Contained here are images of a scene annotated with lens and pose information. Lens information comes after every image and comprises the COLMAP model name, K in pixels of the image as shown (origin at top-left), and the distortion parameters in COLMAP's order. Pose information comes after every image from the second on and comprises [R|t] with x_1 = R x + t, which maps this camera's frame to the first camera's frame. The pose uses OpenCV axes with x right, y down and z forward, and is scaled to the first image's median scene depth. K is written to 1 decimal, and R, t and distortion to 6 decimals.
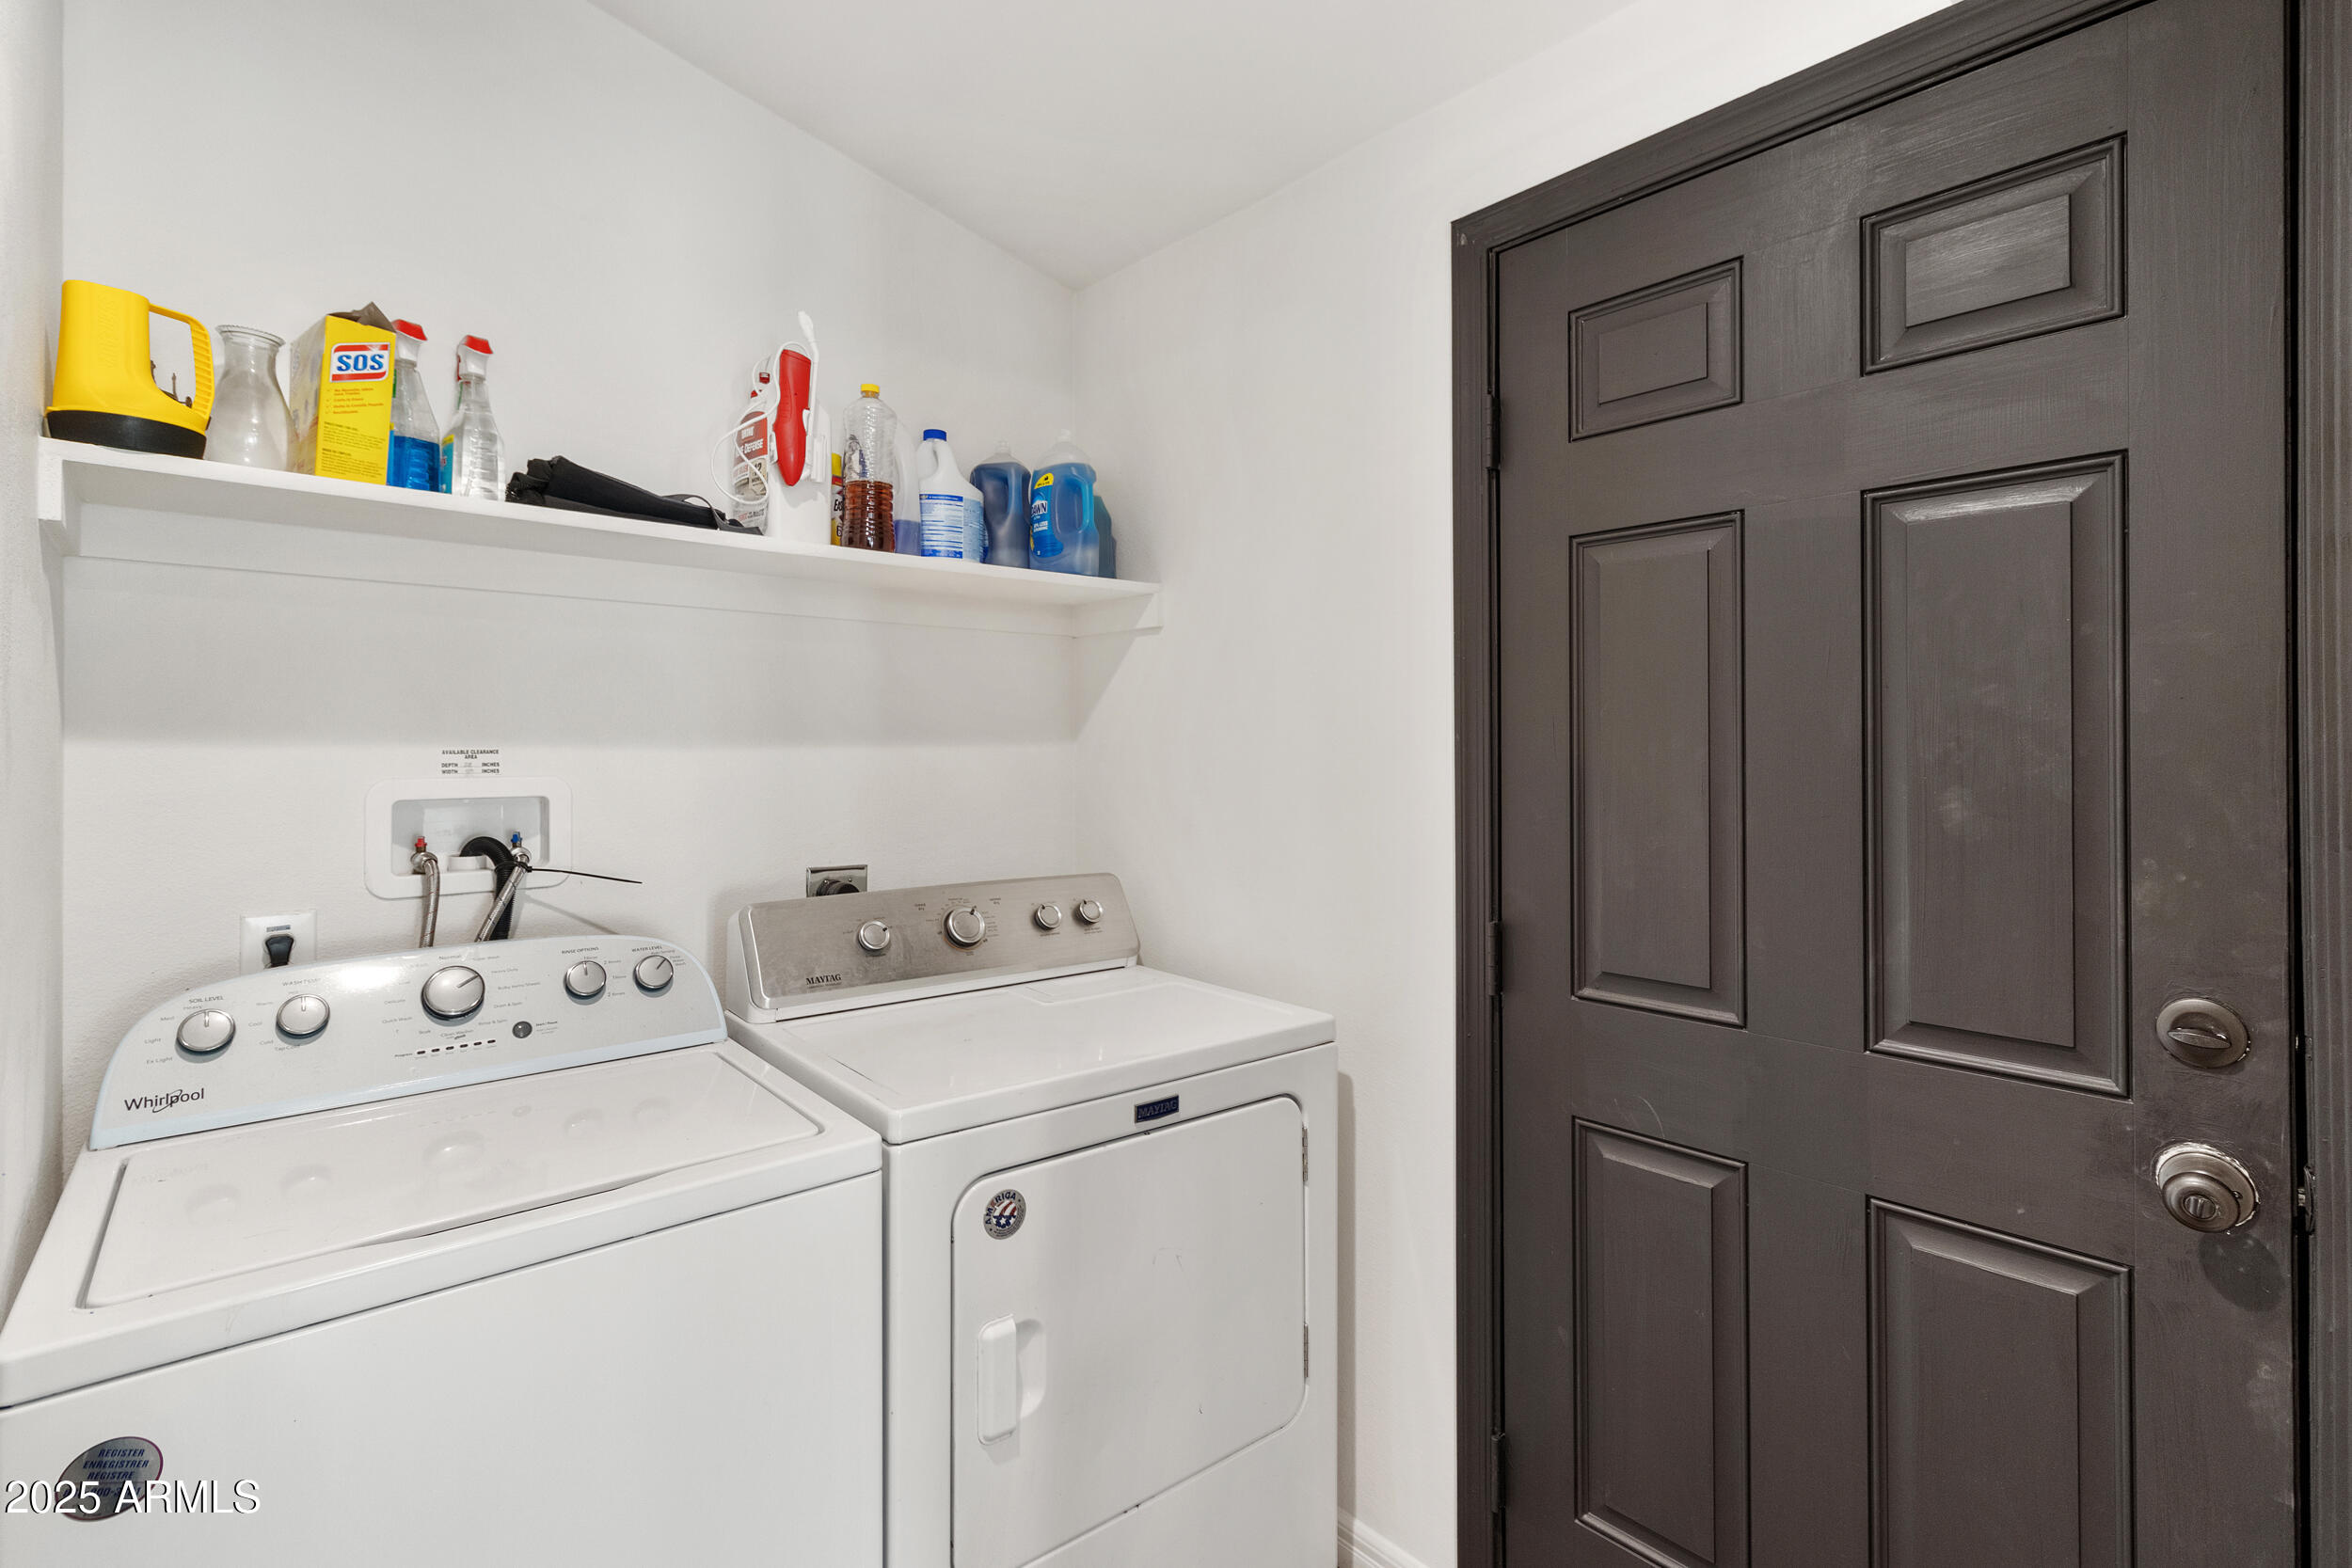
lens RADIAL K [[1114.4, 0, 1177.8], [0, 1114.4, 734.1], [0, 0, 1]] dist [0.005415, 0.000075]
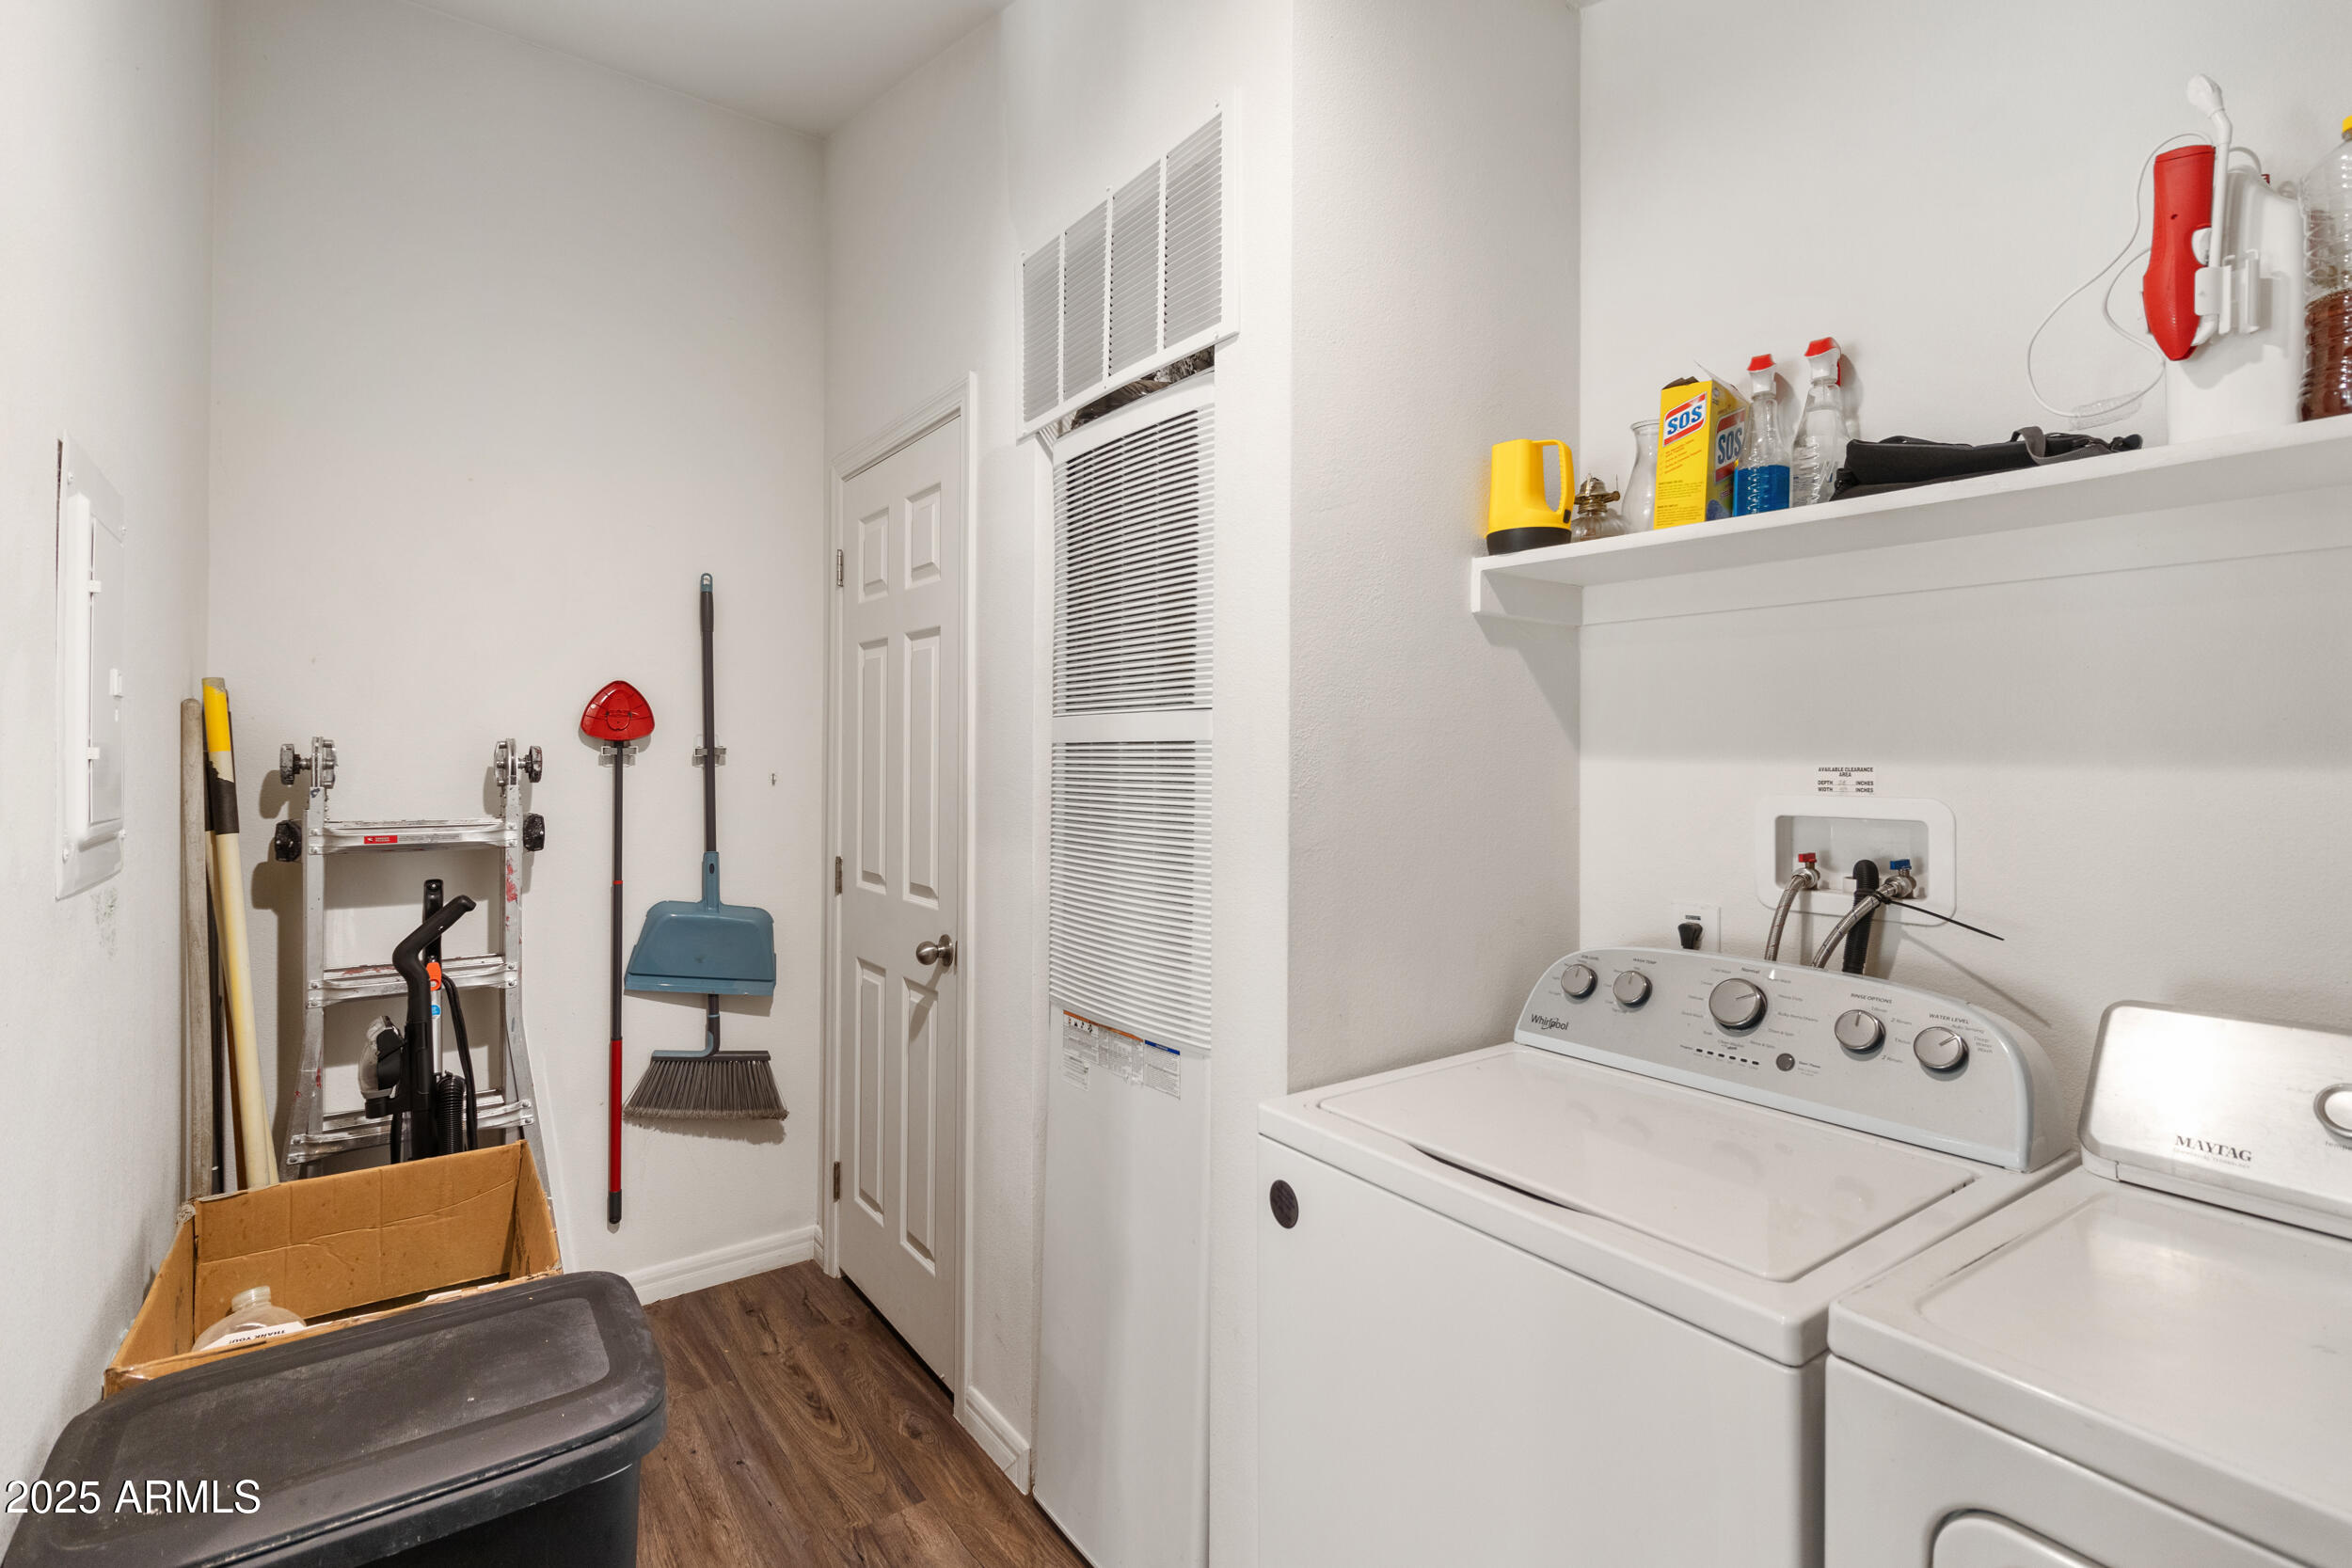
lens RADIAL K [[1106.9, 0, 1183.6], [0, 1106.9, 751.2], [0, 0, 1]] dist [0.001613, 0.000468]
pose [[-0.092777, -0.001440, -0.995686, 0.365899], [0.010708, 0.999940, -0.002444, -0.003438], [0.995629, -0.010889, -0.092756, 0.527348]]
